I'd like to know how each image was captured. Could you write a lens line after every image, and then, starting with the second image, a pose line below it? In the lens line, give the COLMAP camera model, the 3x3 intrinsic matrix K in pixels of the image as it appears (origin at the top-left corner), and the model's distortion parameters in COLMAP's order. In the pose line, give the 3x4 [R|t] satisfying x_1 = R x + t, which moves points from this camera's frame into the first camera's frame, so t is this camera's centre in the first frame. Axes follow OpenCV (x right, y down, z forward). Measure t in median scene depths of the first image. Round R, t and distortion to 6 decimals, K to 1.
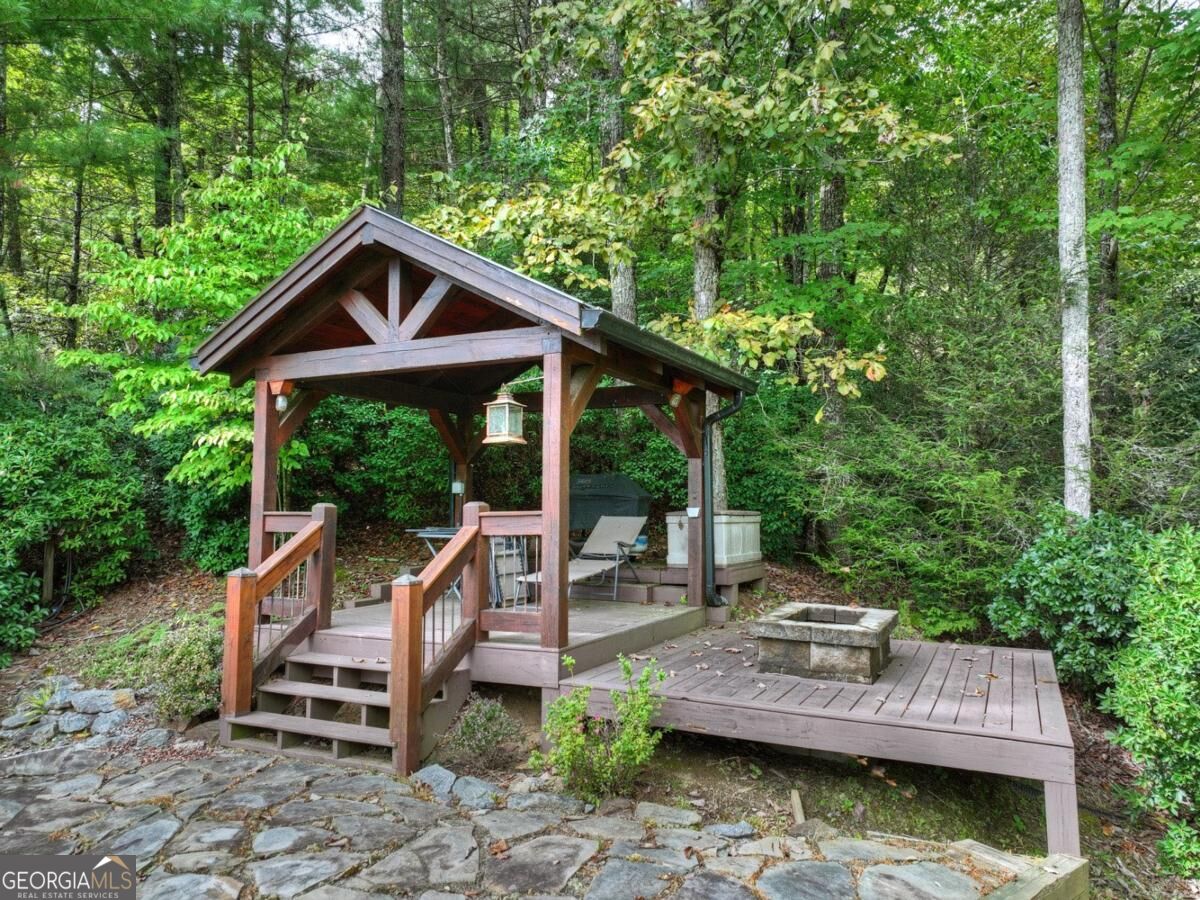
lens RADIAL K [[850.1, 0, 602.8], [0, 850.1, 449.9], [0, 0, 1]] dist [0.004578, 0.010019]
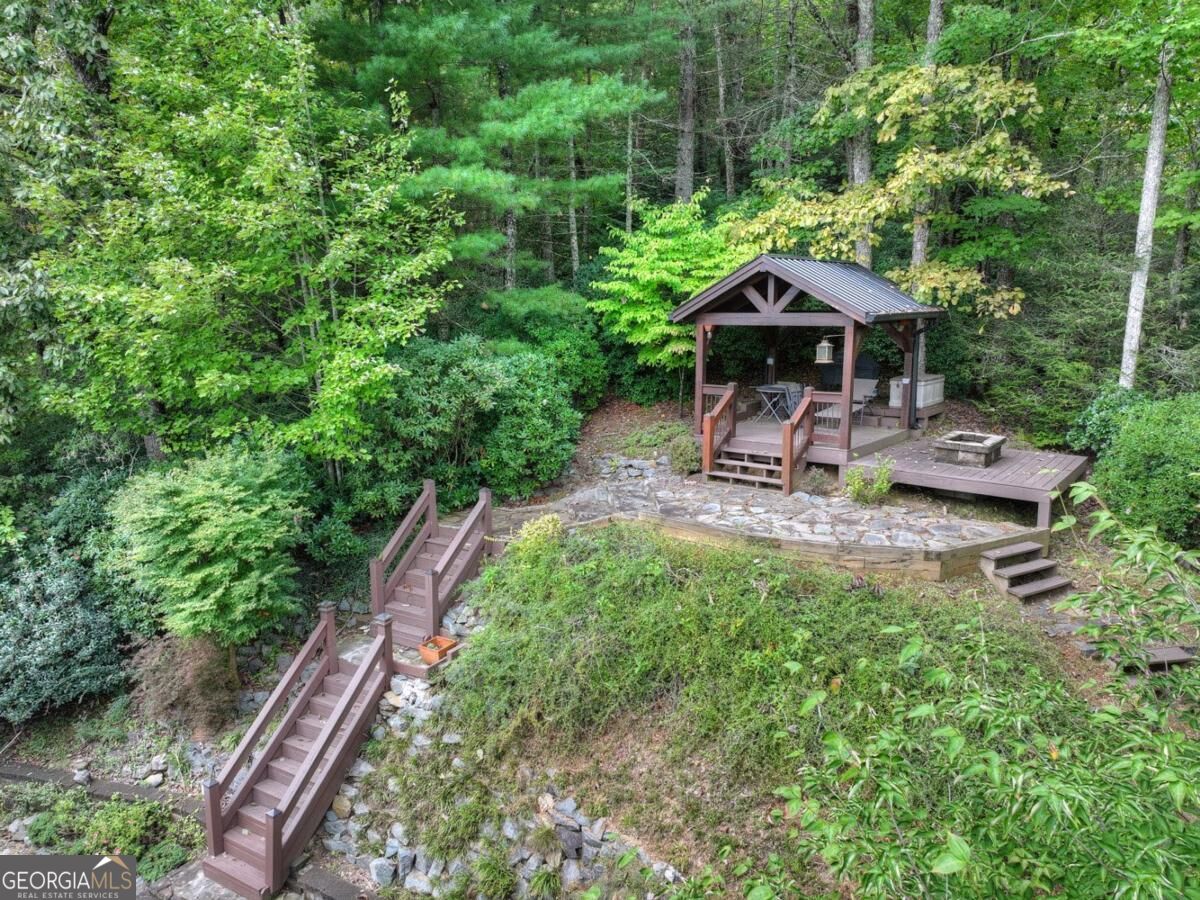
lens RADIAL K [[850.1, 0, 599.0], [0, 850.1, 446.3], [0, 0, 1]] dist [0.004578, 0.010019]
pose [[0.976277, 0.029216, -0.214545, -0.186443], [0.022957, 0.971303, 0.236735, -0.307188], [0.215304, -0.236044, 0.947590, -1.213548]]
